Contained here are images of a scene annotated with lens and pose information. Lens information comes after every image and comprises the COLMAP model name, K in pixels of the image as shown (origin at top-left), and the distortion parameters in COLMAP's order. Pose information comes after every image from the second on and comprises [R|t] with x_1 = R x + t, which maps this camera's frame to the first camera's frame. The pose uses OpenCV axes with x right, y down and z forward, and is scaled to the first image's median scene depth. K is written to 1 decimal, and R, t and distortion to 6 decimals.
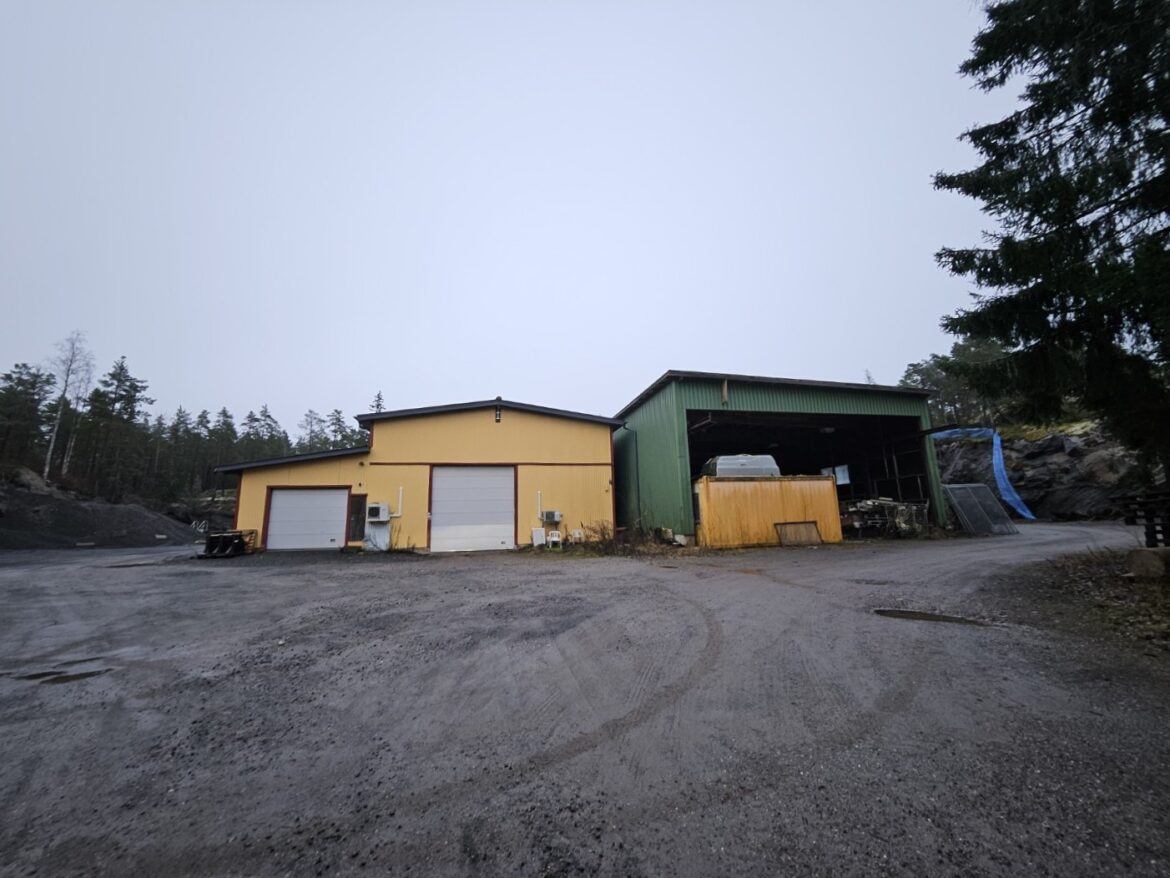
lens RADIAL K [[468.9, 0, 579.8], [0, 468.9, 432.4], [0, 0, 1]] dist [-0.001260, -0.000245]
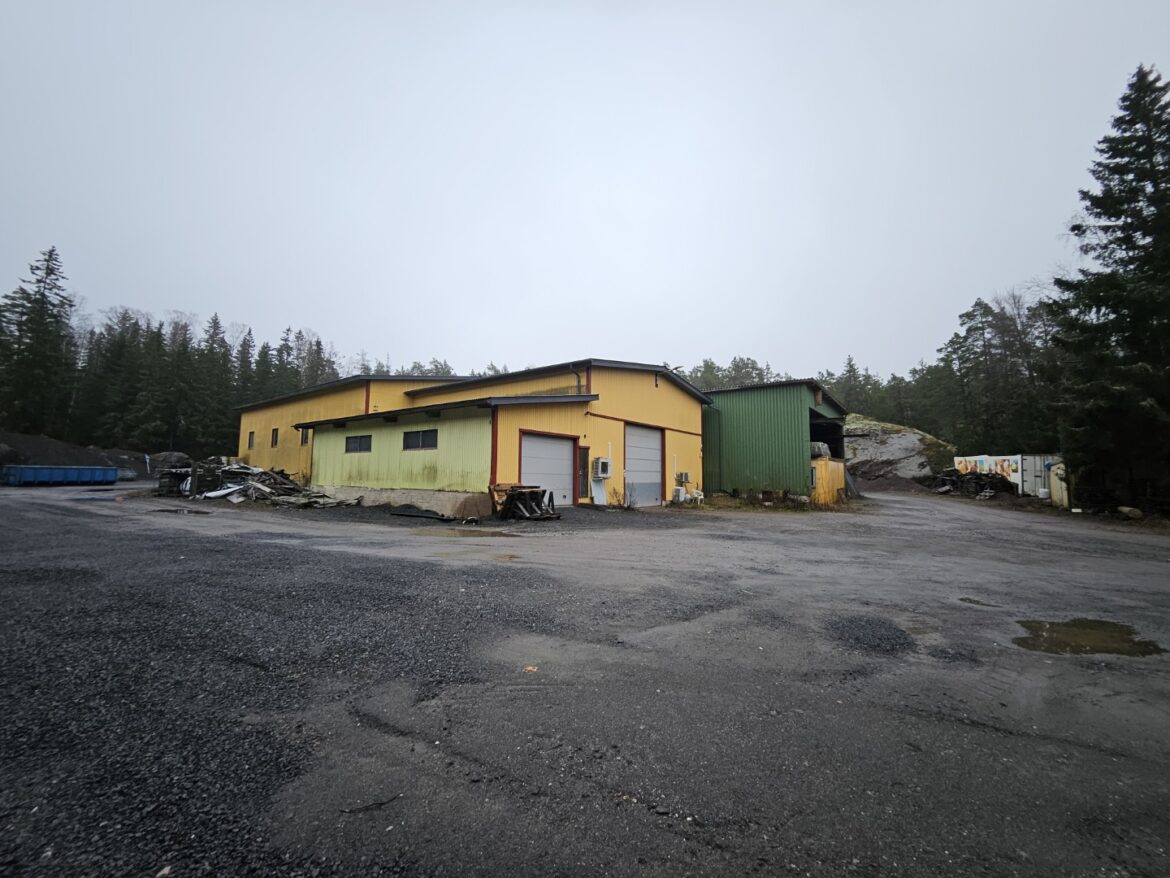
lens RADIAL K [[468.9, 0, 590.7], [0, 468.9, 428.2], [0, 0, 1]] dist [-0.001260, -0.000245]
pose [[0.762323, 0.101756, 0.639147, -1.015838], [-0.157880, 0.986966, 0.031176, 0.063674], [-0.627644, -0.124675, 0.768452, 0.289041]]
